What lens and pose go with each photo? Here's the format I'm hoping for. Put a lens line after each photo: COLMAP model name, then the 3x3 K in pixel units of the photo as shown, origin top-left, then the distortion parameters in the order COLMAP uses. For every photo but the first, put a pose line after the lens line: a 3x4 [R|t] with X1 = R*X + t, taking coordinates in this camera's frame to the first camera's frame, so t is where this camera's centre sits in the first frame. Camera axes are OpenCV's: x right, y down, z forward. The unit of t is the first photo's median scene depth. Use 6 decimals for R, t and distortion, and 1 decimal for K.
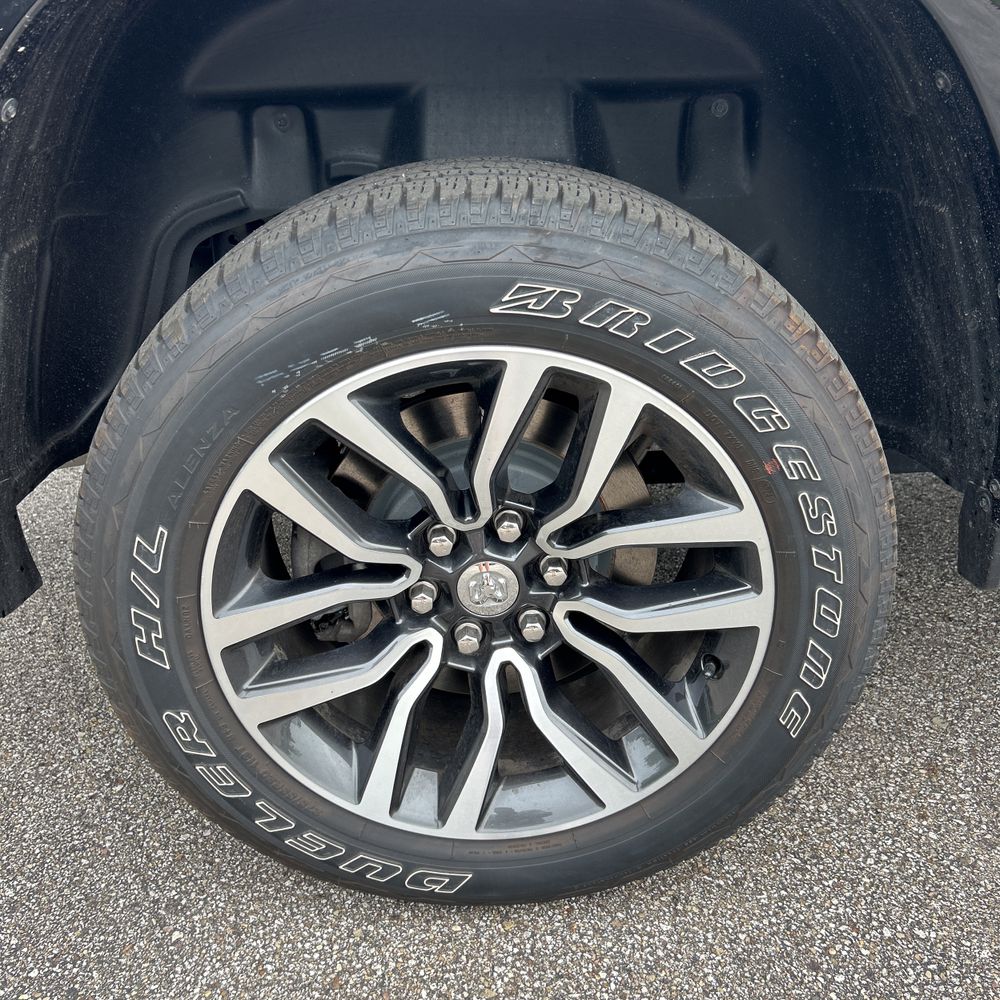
lens RADIAL K [[1022.8, 0, 501.1], [0, 1022.8, 477.6], [0, 0, 1]] dist [0.015793, 0.000000]
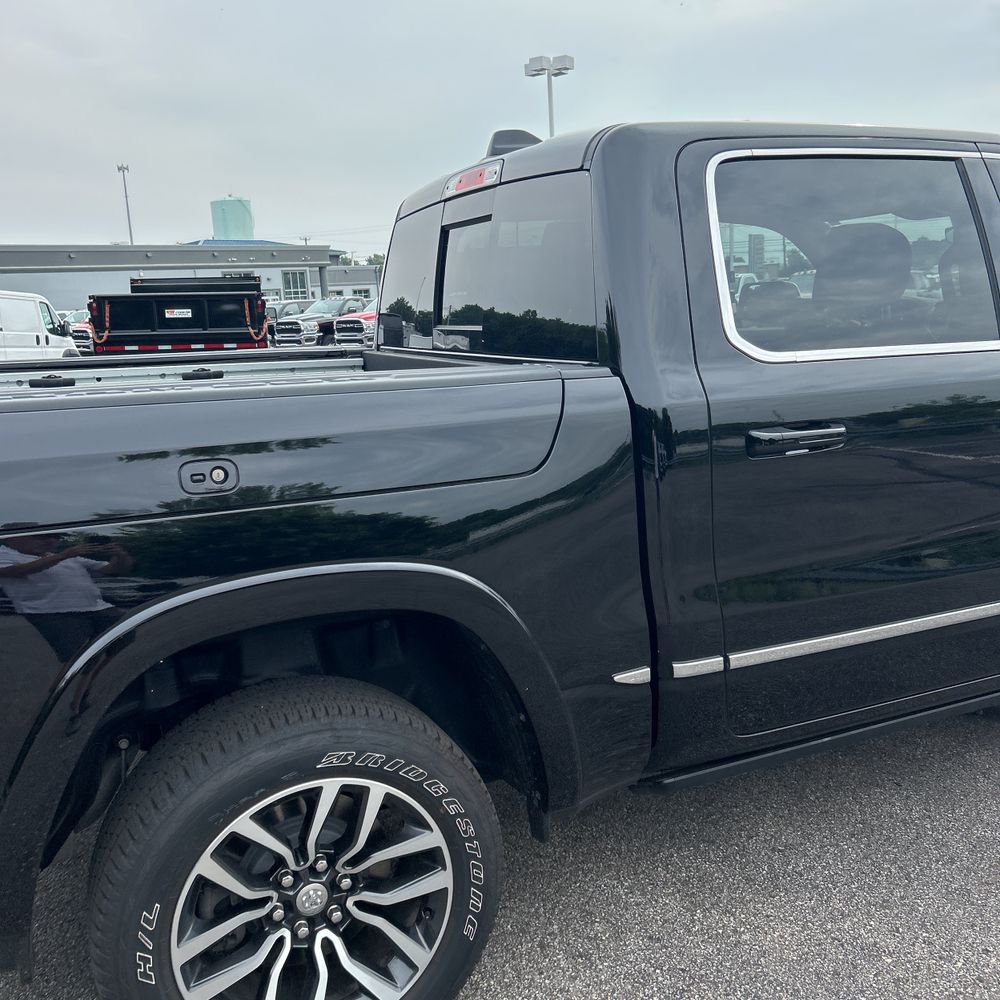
lens RADIAL K [[1022.8, 0, 483.0], [0, 1022.8, 479.1], [0, 0, 1]] dist [0.015793, 0.000000]
pose [[0.927170, -0.083077, 0.365314, -0.377681], [0.171297, 0.961213, -0.216162, -0.190610], [-0.333187, 0.262996, 0.905439, -1.139984]]
